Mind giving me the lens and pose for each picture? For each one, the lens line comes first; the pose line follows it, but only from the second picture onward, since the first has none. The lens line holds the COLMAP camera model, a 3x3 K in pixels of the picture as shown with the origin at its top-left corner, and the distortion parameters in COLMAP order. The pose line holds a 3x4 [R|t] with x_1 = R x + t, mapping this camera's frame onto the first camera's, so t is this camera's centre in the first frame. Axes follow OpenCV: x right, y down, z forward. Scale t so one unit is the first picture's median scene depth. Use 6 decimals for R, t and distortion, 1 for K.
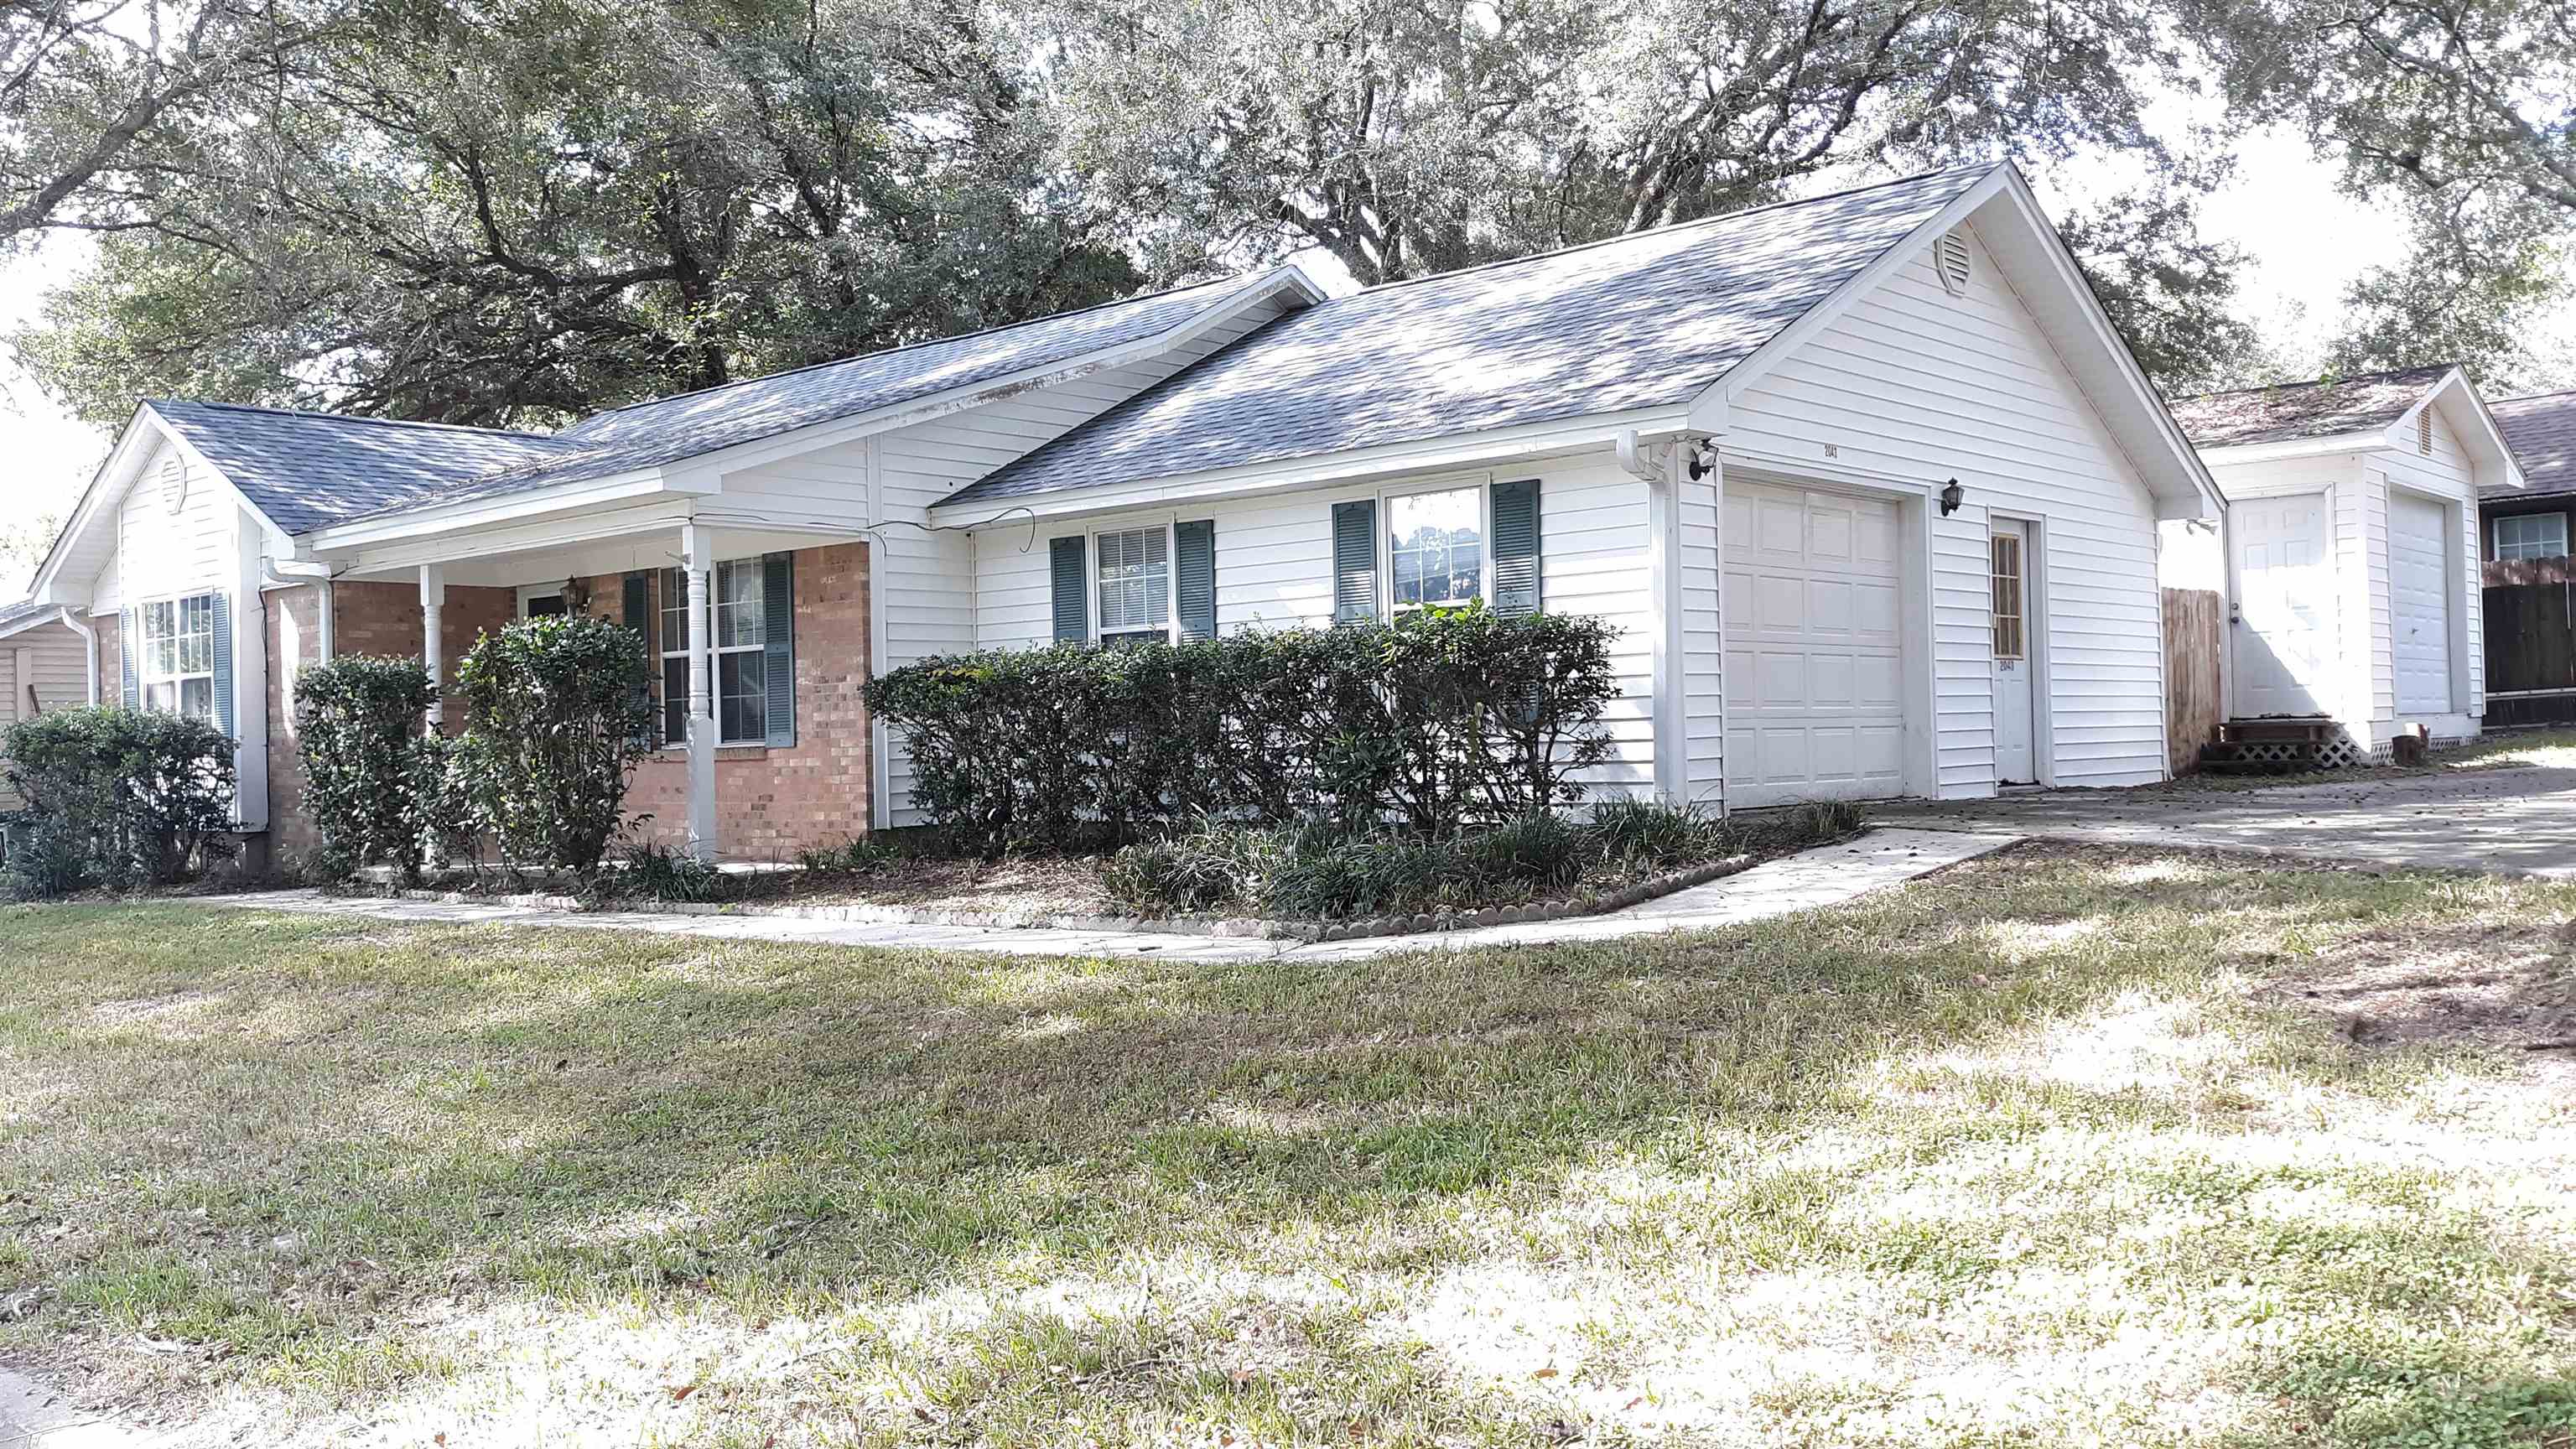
lens RADIAL K [[2089.5, 0, 1348.5], [0, 2089.5, 706.8], [0, 0, 1]] dist [0.109834, -0.331225]
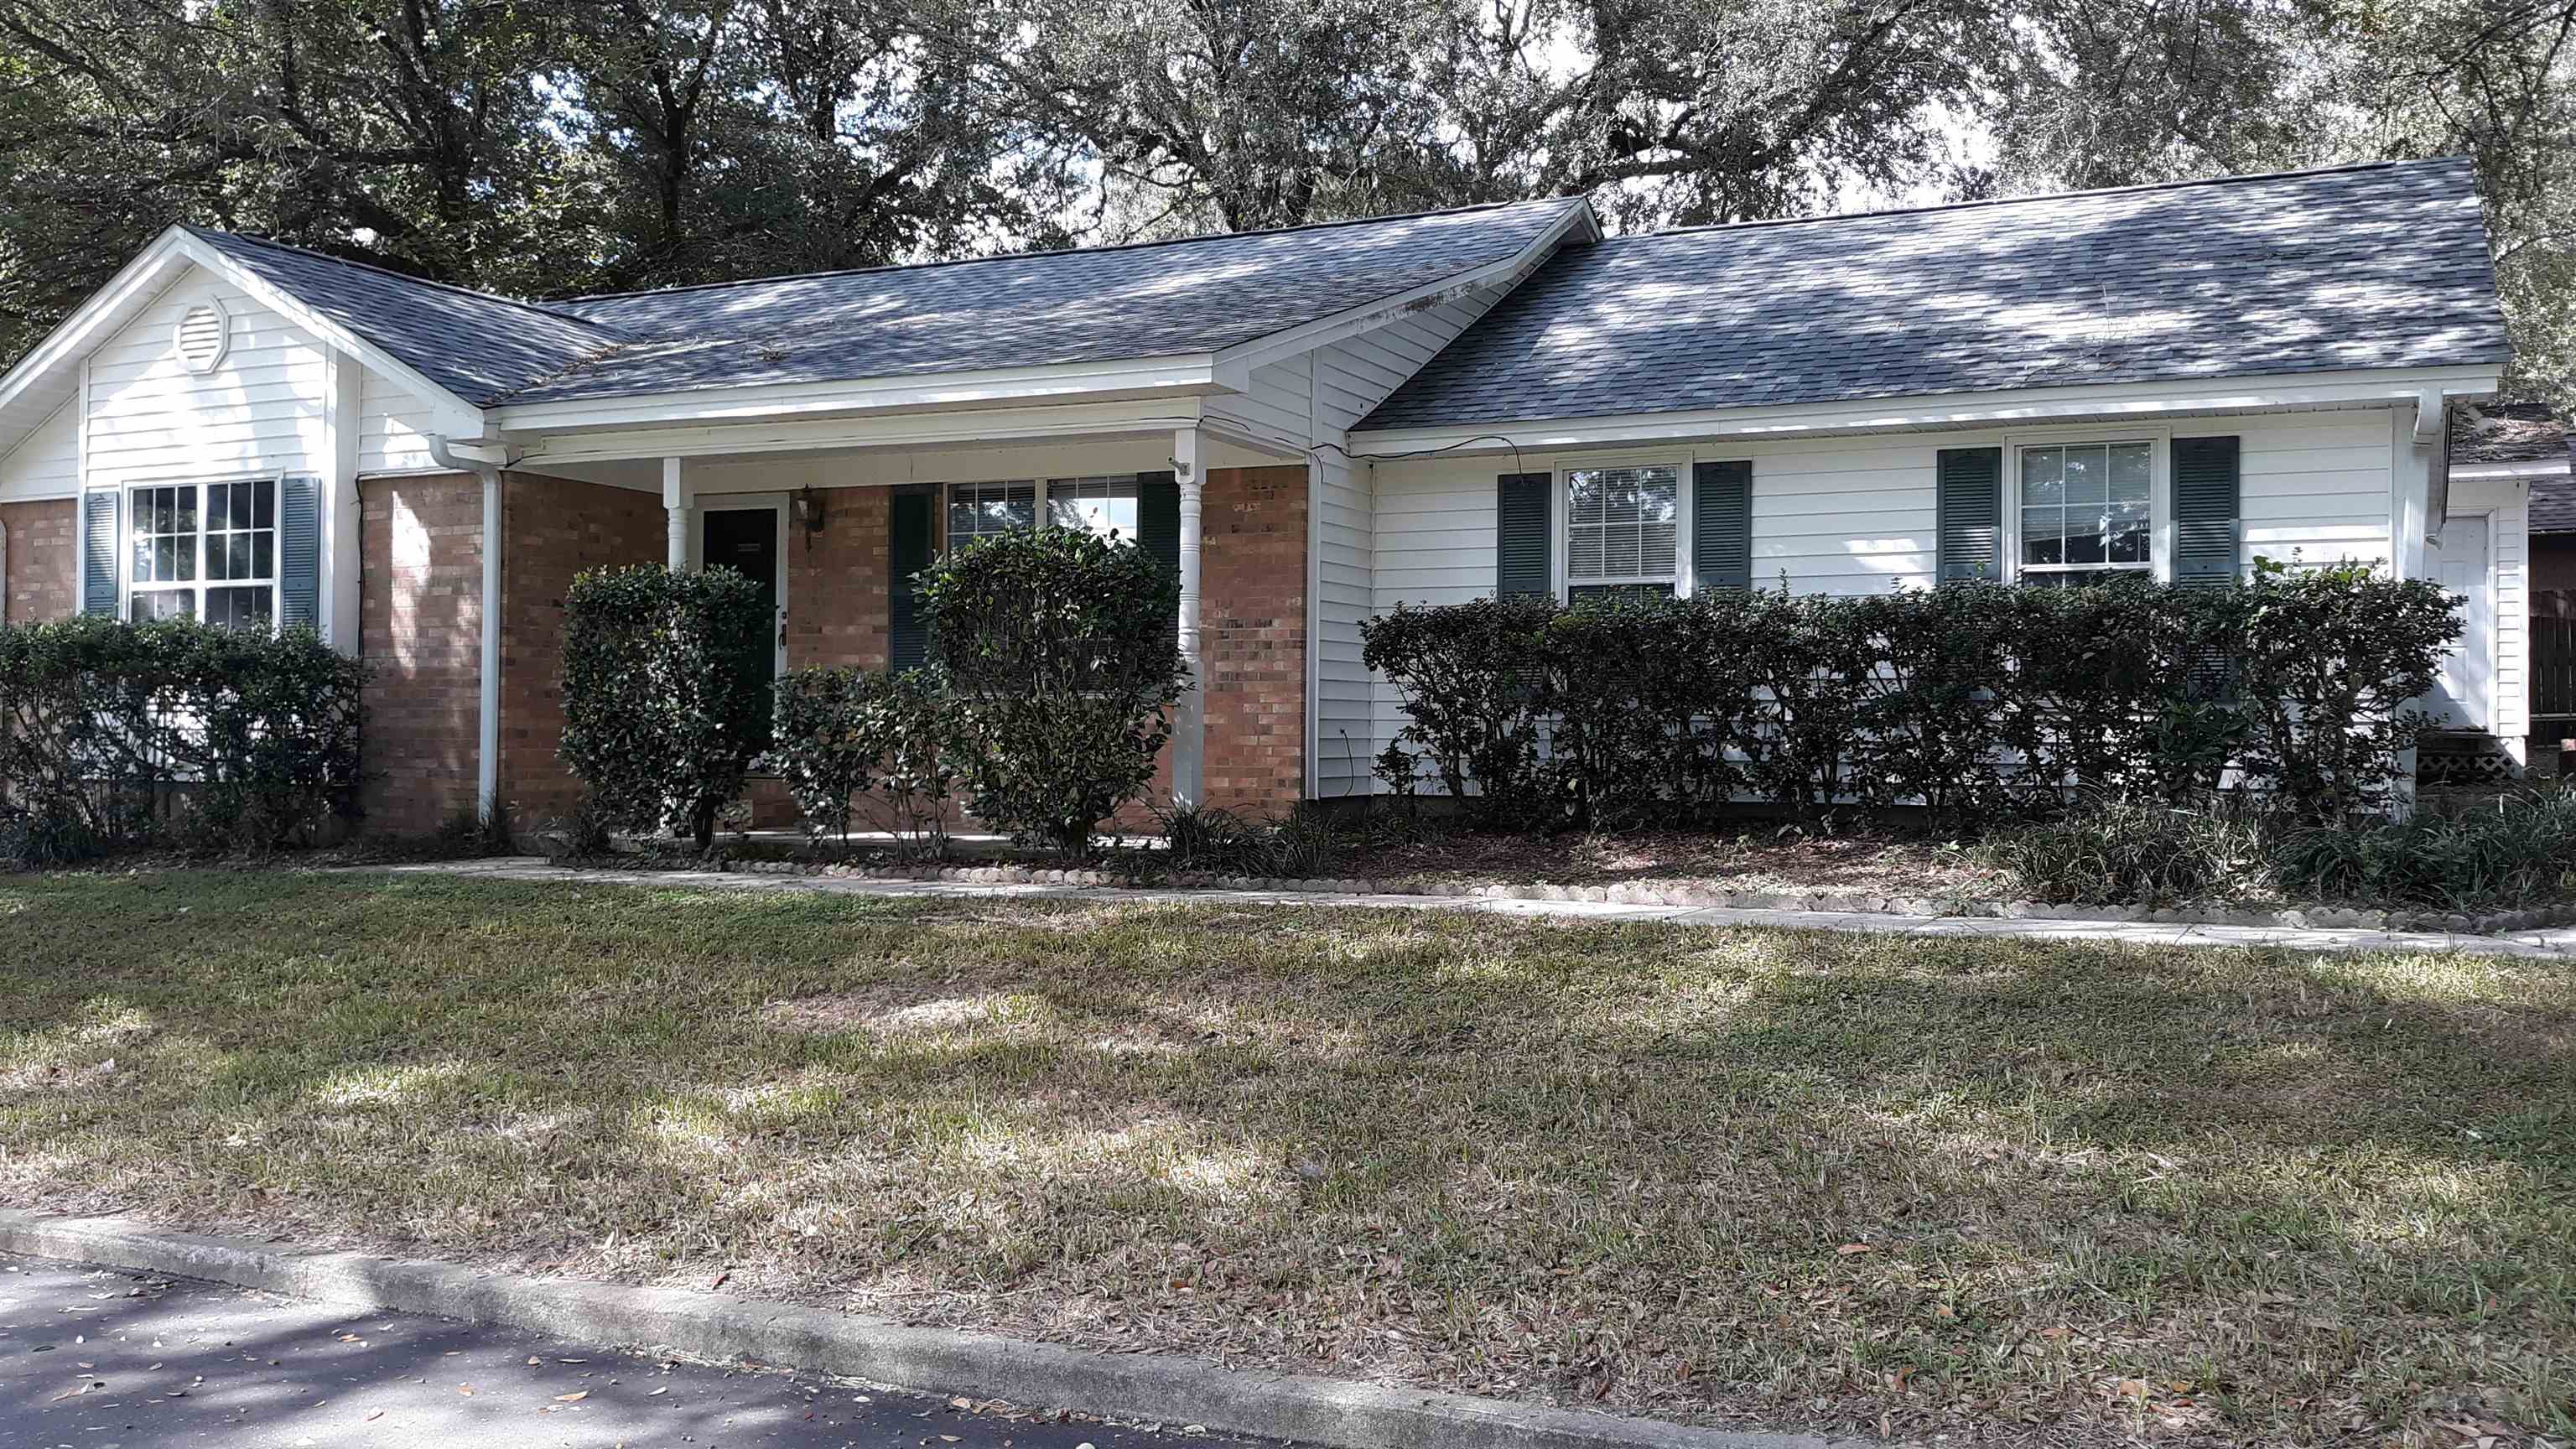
lens RADIAL K [[2089.5, 0, 1348.5], [0, 2089.5, 706.8], [0, 0, 1]] dist [0.109834, -0.331225]
pose [[0.966954, 0.037777, 0.252136, -0.434388], [-0.037709, 0.999276, -0.005102, 0.024532], [-0.252146, -0.004574, 0.967678, 0.171790]]
